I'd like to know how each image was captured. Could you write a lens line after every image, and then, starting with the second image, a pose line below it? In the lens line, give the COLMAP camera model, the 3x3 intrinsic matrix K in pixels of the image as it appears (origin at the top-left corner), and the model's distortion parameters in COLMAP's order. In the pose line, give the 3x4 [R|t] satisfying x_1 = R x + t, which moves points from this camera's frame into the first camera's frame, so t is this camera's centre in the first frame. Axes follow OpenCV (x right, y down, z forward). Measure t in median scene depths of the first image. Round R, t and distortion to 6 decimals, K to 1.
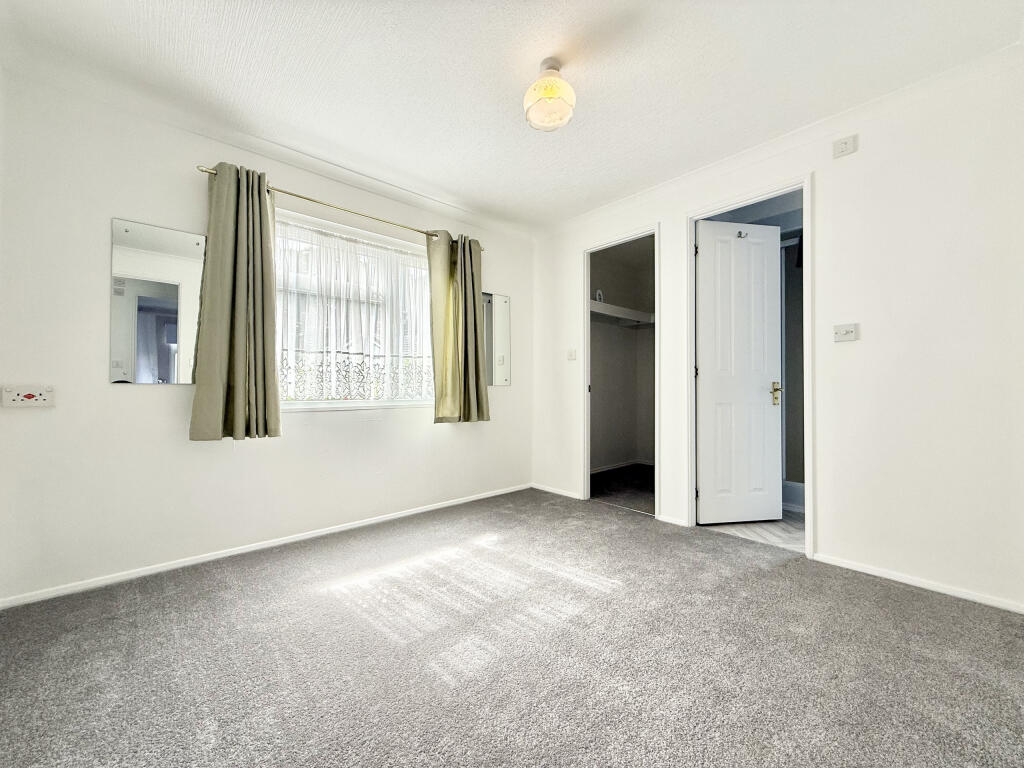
lens RADIAL K [[406.9, 0, 510.1], [0, 406.9, 383.4], [0, 0, 1]] dist [-0.000097, -0.000075]
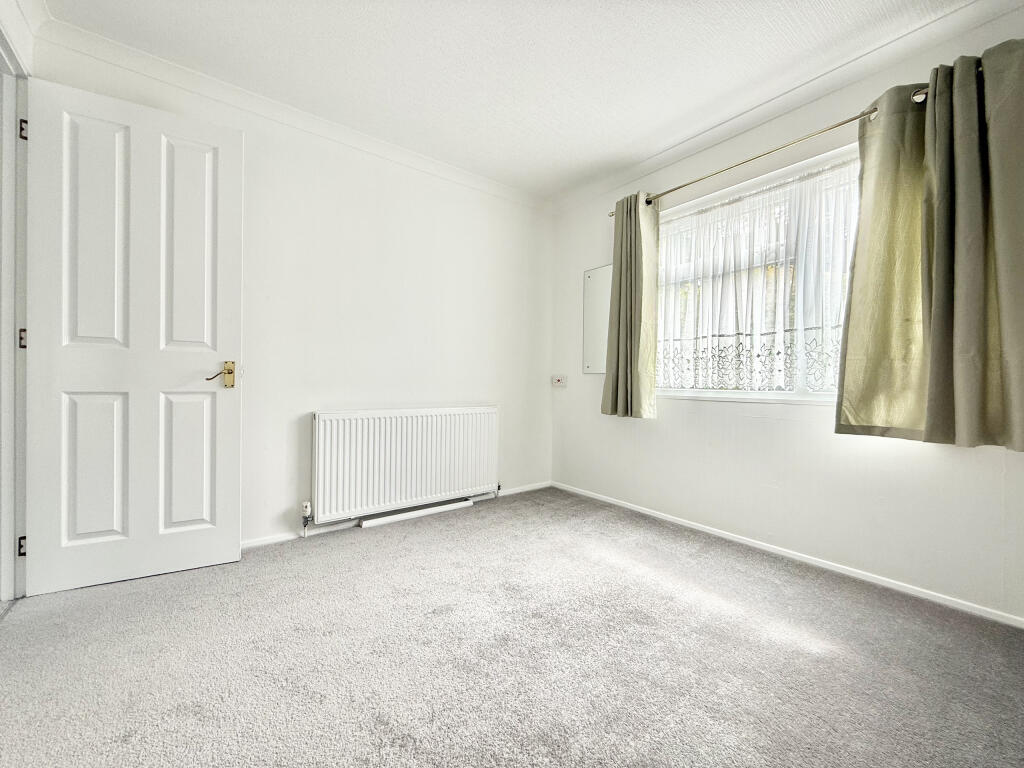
lens RADIAL K [[406.9, 0, 510.1], [0, 406.9, 383.4], [0, 0, 1]] dist [-0.000097, -0.000075]
pose [[-0.078002, 0.009181, -0.996911, 0.505573], [0.008569, 0.999927, 0.008538, 0.016688], [0.996916, -0.007877, -0.078075, 0.614508]]
